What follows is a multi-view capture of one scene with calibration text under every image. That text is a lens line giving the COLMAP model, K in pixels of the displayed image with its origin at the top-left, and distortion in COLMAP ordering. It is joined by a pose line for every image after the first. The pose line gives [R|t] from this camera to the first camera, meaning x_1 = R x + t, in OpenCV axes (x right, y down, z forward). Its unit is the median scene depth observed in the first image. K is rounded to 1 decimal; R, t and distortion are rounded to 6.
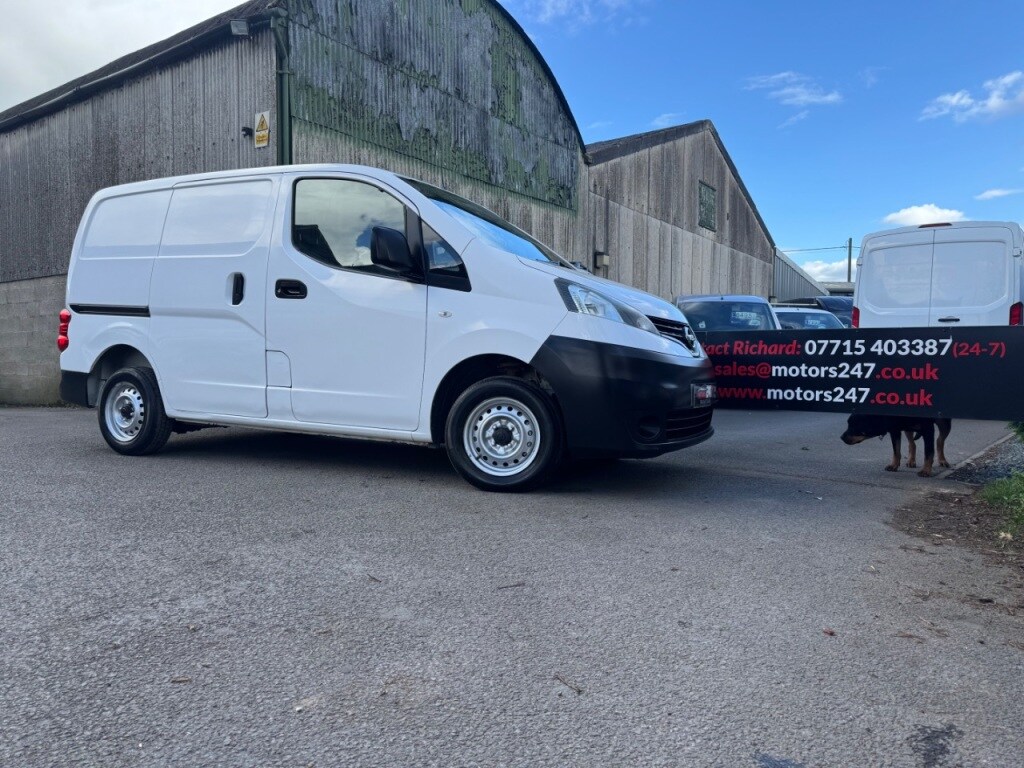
lens RADIAL K [[721.9, 0, 509.0], [0, 721.9, 386.0], [0, 0, 1]] dist [0.044154, -0.047201]
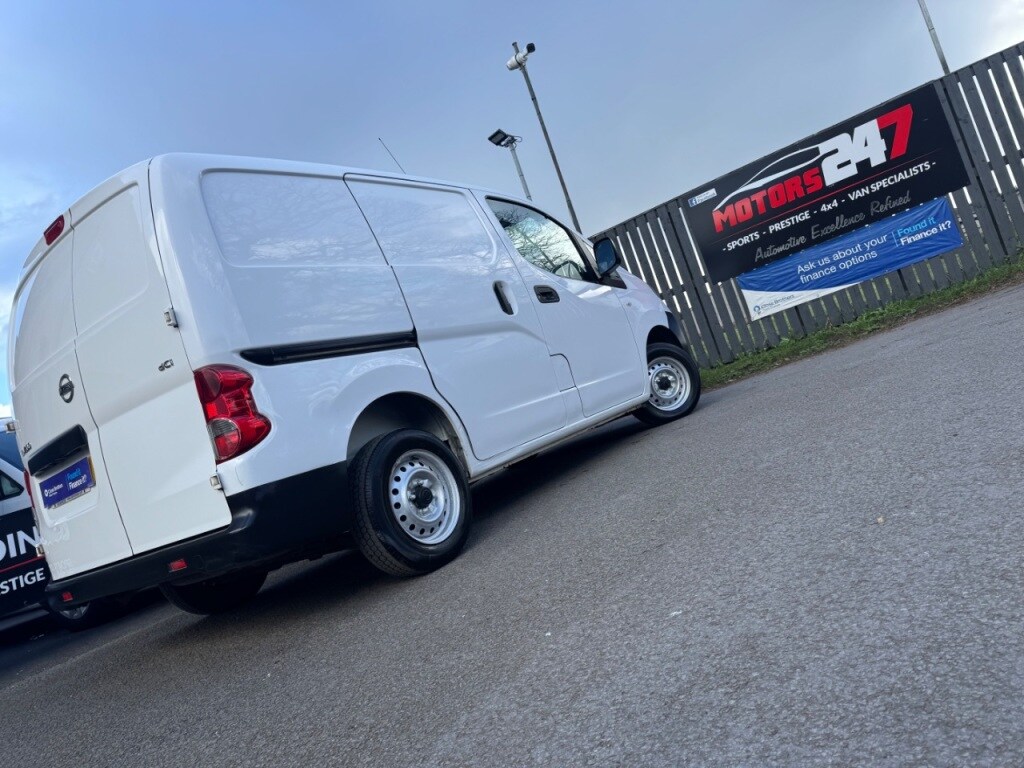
lens RADIAL K [[721.9, 0, 519.2], [0, 721.9, 379.2], [0, 0, 1]] dist [0.044154, -0.047201]
pose [[0.127561, -0.037002, 0.991140, -1.147629], [0.369028, 0.929330, -0.012800, -0.020549], [-0.920623, 0.367391, 0.132201, 0.824280]]
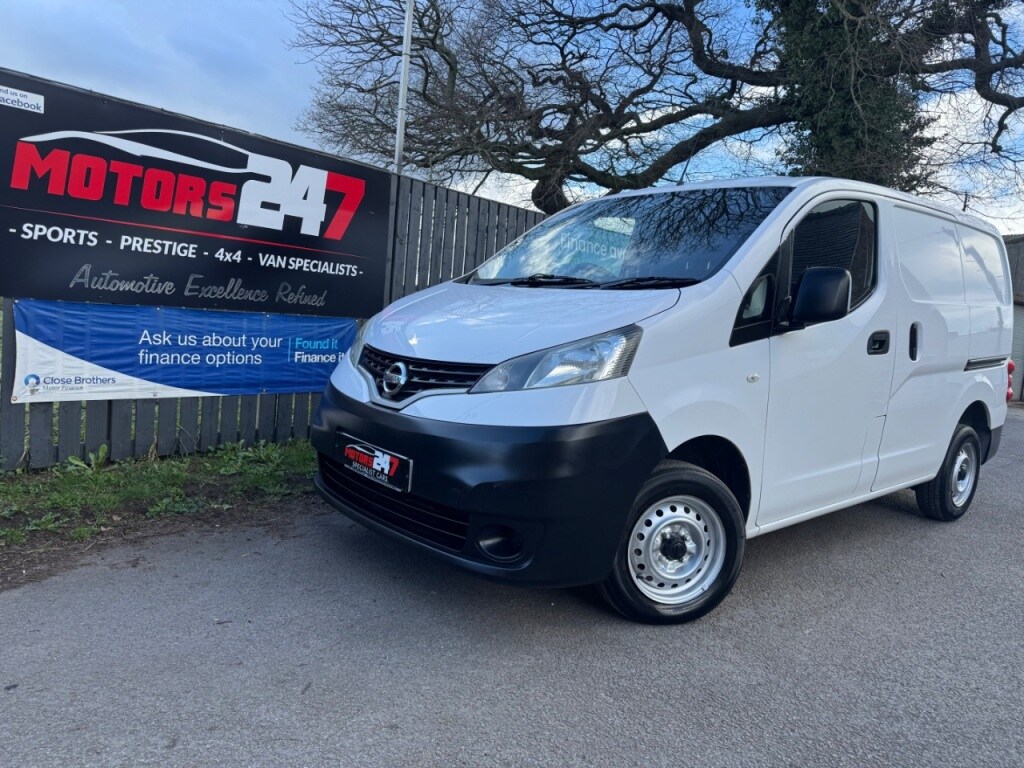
lens RADIAL K [[720.3, 0, 511.8], [0, 720.3, 382.7], [0, 0, 1]] dist [0.045071, -0.049634]
pose [[-0.914972, -0.126682, 0.383116, -0.195013], [-0.084058, 0.988451, 0.126091, -0.127182], [-0.394665, 0.083166, -0.915054, 0.984133]]
